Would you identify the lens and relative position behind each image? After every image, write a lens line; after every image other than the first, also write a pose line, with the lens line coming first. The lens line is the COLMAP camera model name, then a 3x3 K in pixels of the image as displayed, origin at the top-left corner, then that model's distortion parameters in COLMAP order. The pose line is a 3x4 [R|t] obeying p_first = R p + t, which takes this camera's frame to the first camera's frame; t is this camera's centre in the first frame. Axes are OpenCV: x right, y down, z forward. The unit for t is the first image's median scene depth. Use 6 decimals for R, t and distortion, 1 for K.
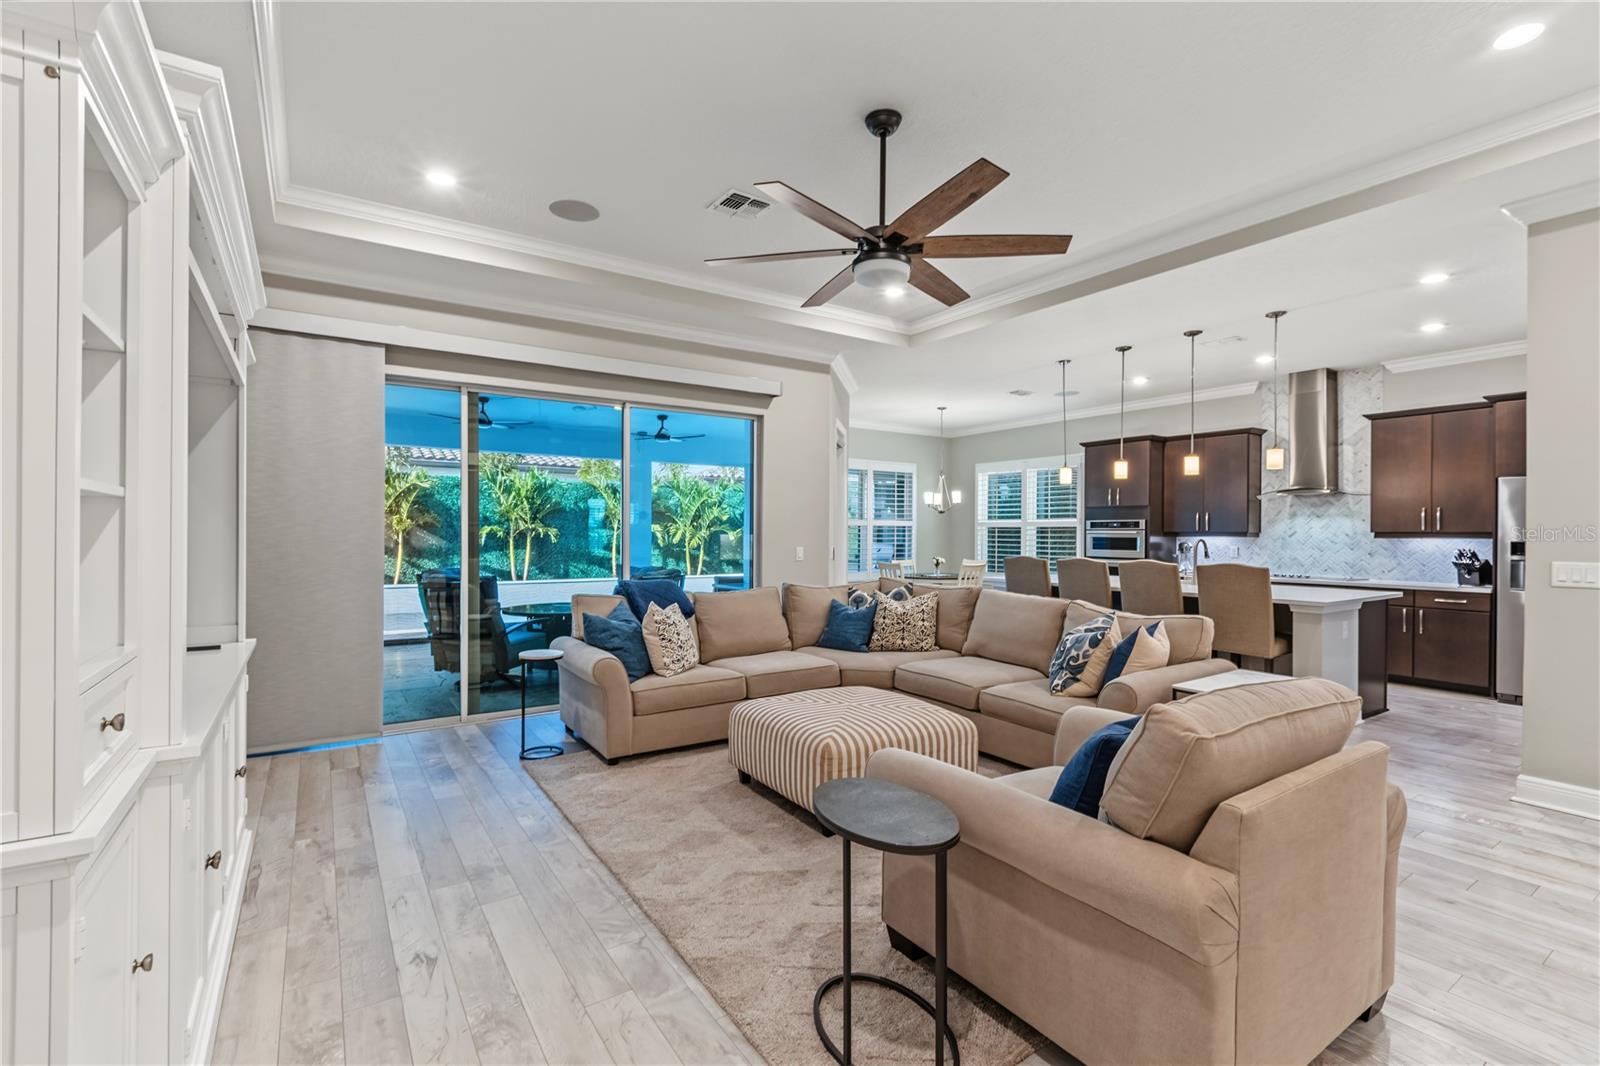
lens RADIAL K [[719.1, 0, 800.0], [0, 719.1, 533.0], [0, 0, 1]] dist [-0.001316, 0.000116]
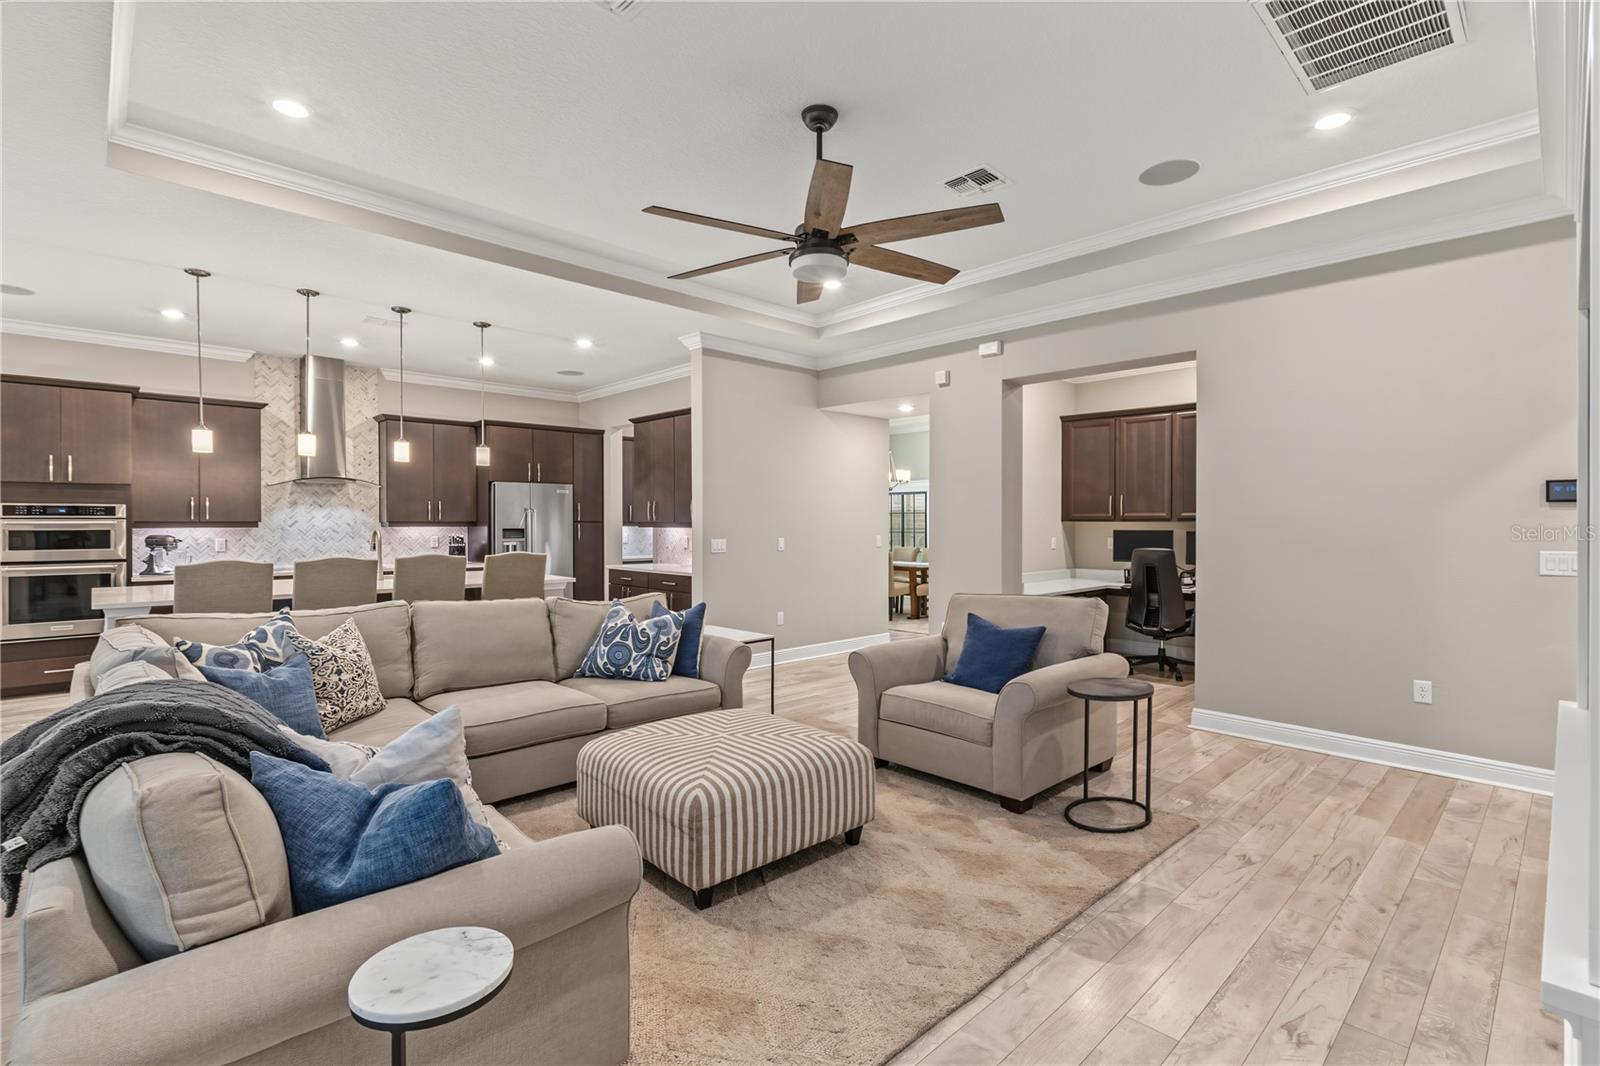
lens RADIAL K [[738.7, 0, 797.1], [0, 738.7, 520.4], [0, 0, 1]] dist [-0.002520, -0.001137]
pose [[-0.167944, -0.002998, 0.985792, -0.562520], [-0.000982, 0.999995, 0.002874, -0.009222], [-0.985796, -0.000485, -0.167946, 0.758101]]
